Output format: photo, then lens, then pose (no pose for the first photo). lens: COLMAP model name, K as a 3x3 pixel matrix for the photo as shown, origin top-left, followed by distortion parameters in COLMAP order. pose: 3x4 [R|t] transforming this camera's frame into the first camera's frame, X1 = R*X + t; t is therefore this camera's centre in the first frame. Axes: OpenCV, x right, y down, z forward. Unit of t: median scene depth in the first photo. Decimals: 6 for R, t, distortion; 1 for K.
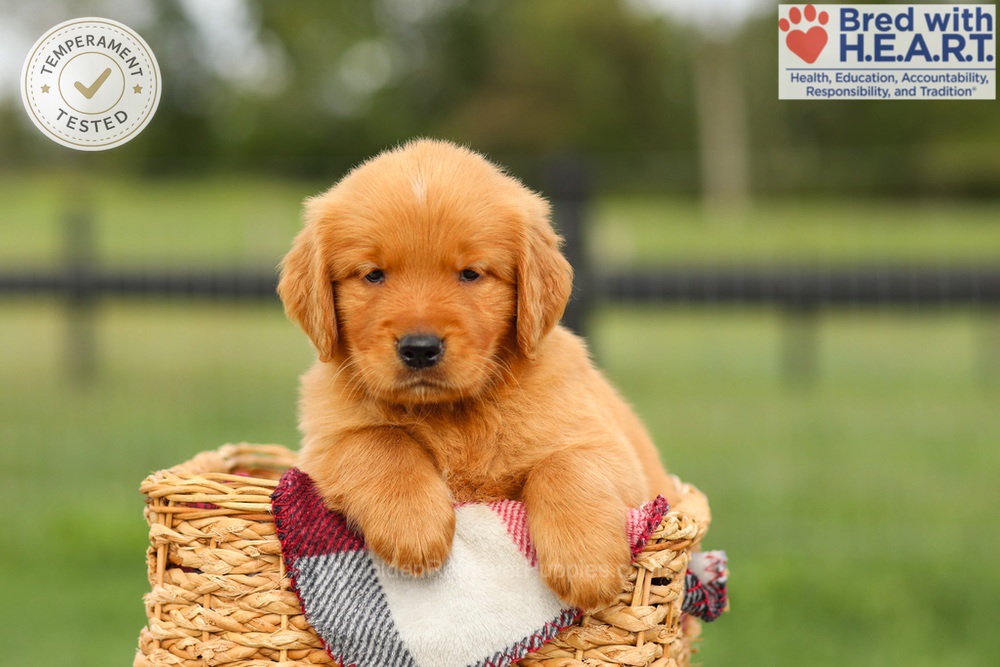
lens RADIAL K [[2660.4, 0, 500.0], [0, 2660.4, 333.5], [0, 0, 1]] dist [0.098375, 0.588927]
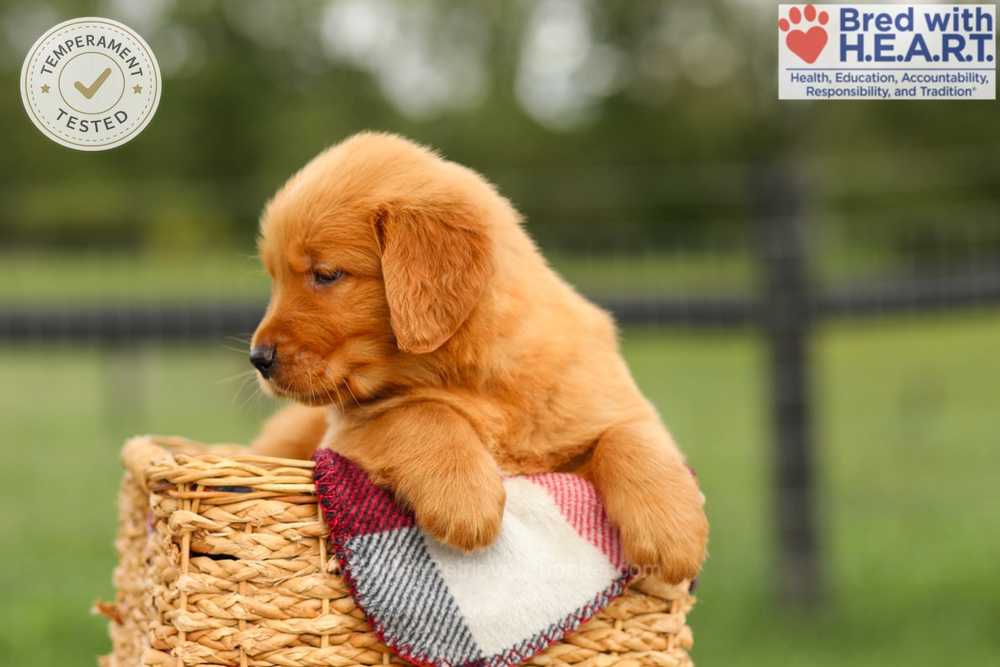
lens RADIAL K [[2660.4, 0, 500.0], [0, 2660.4, 333.5], [0, 0, 1]] dist [0.098375, 0.588927]
pose [[0.948332, -0.010736, 0.317099, -0.328691], [0.023010, 0.999123, -0.034987, 0.044928], [-0.316445, 0.040476, 0.947747, 0.059991]]
